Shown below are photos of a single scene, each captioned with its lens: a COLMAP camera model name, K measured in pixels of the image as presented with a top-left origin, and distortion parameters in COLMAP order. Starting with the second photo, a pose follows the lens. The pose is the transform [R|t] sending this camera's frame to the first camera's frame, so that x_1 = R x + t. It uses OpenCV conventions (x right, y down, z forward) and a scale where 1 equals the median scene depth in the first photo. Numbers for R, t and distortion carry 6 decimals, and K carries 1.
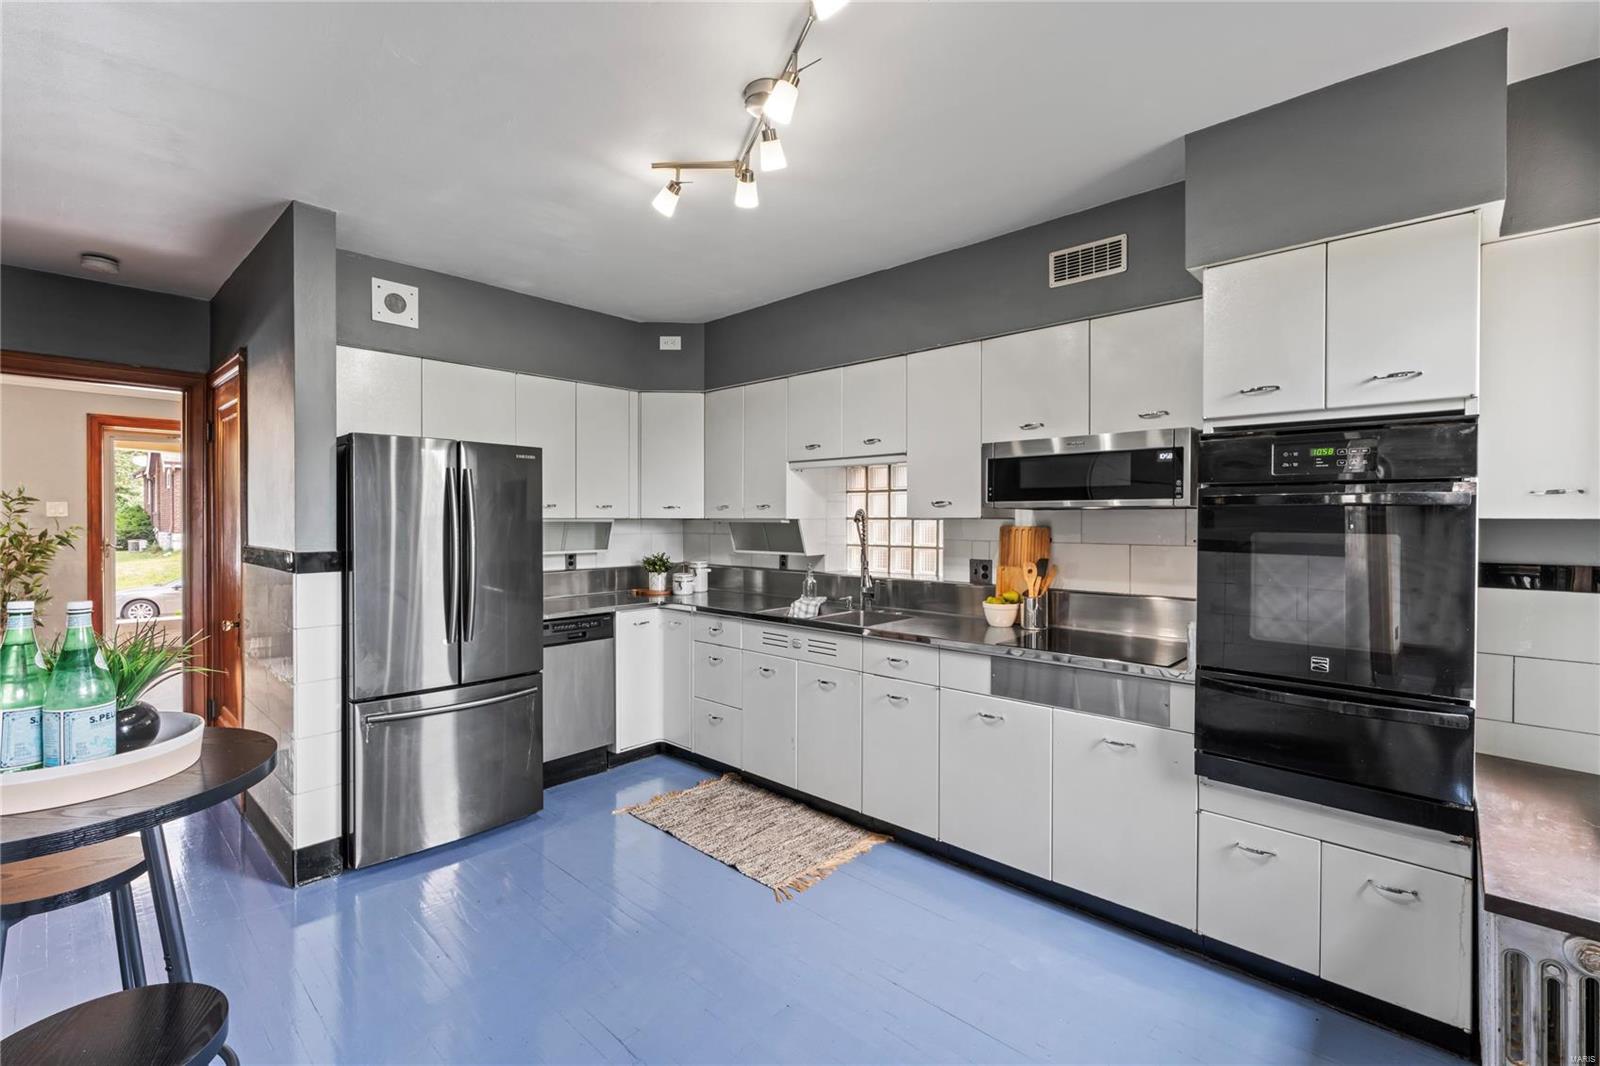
lens RADIAL K [[694.5, 0, 798.7], [0, 694.5, 527.8], [0, 0, 1]] dist [0.000958, -0.001432]
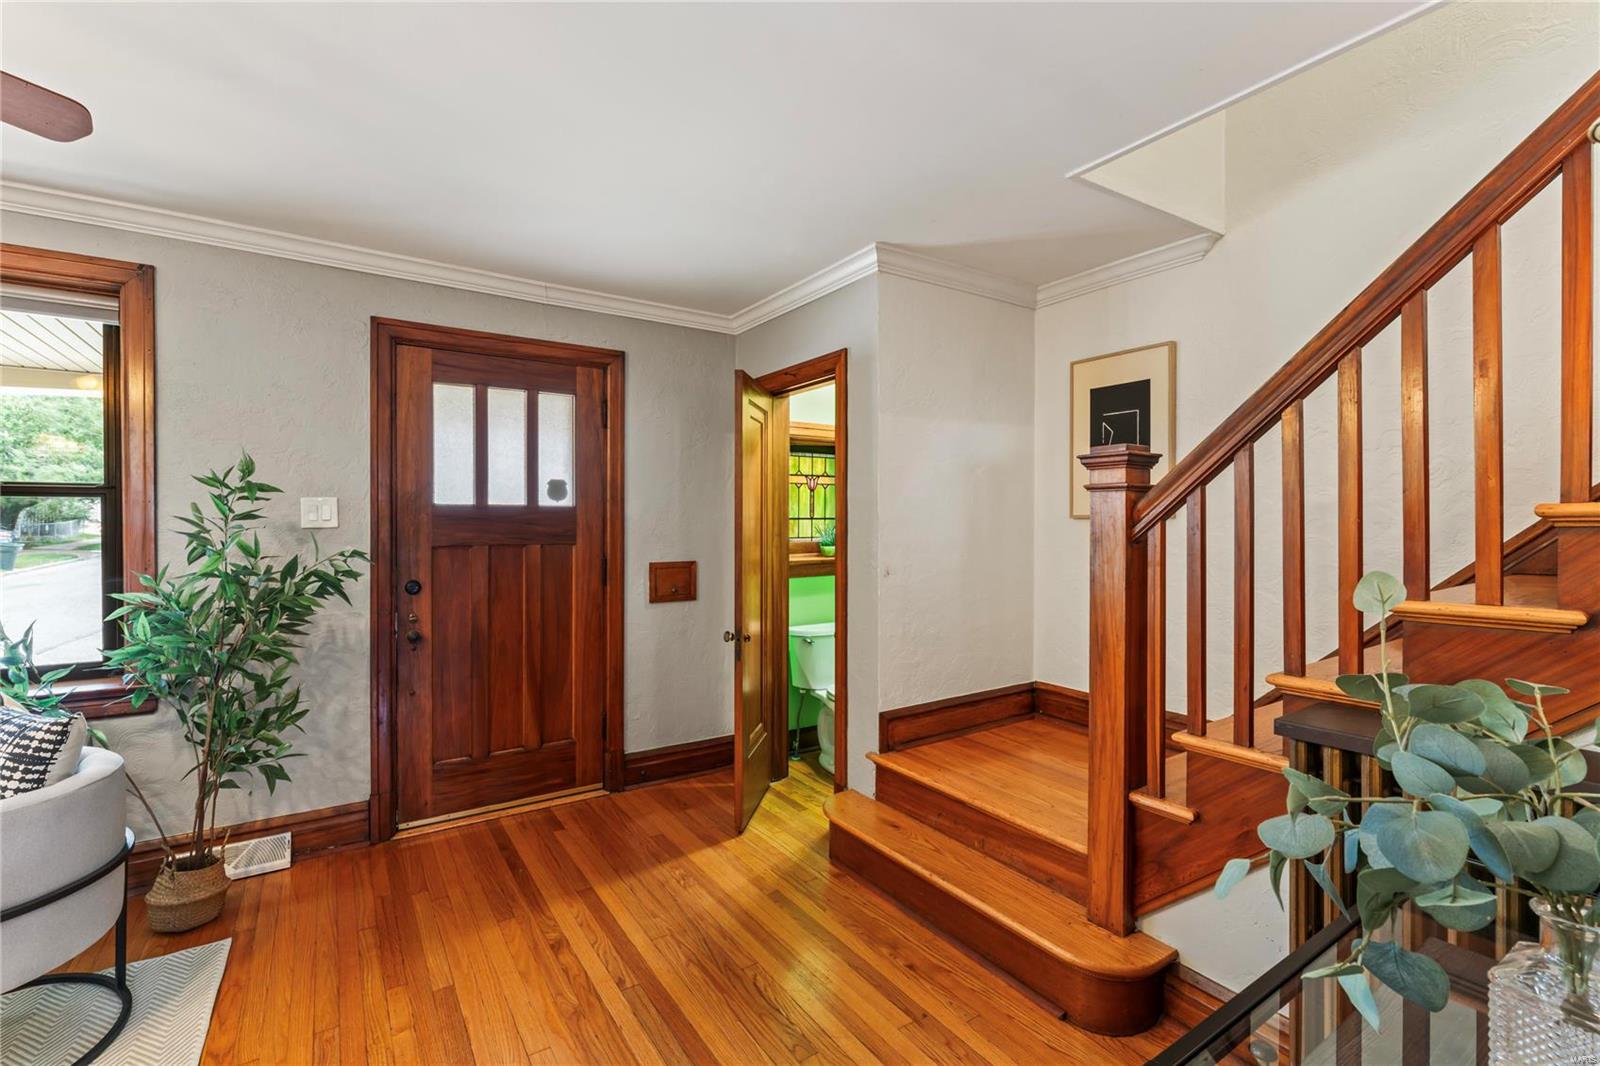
lens RADIAL K [[694.5, 0, 801.9], [0, 694.5, 521.0], [0, 0, 1]] dist [0.000958, -0.001432]
pose [[0.973254, 0.003070, -0.229710, -0.683720], [-0.004627, 0.999970, -0.006236, -0.019921], [0.229684, 0.007132, 0.973239, 0.656733]]
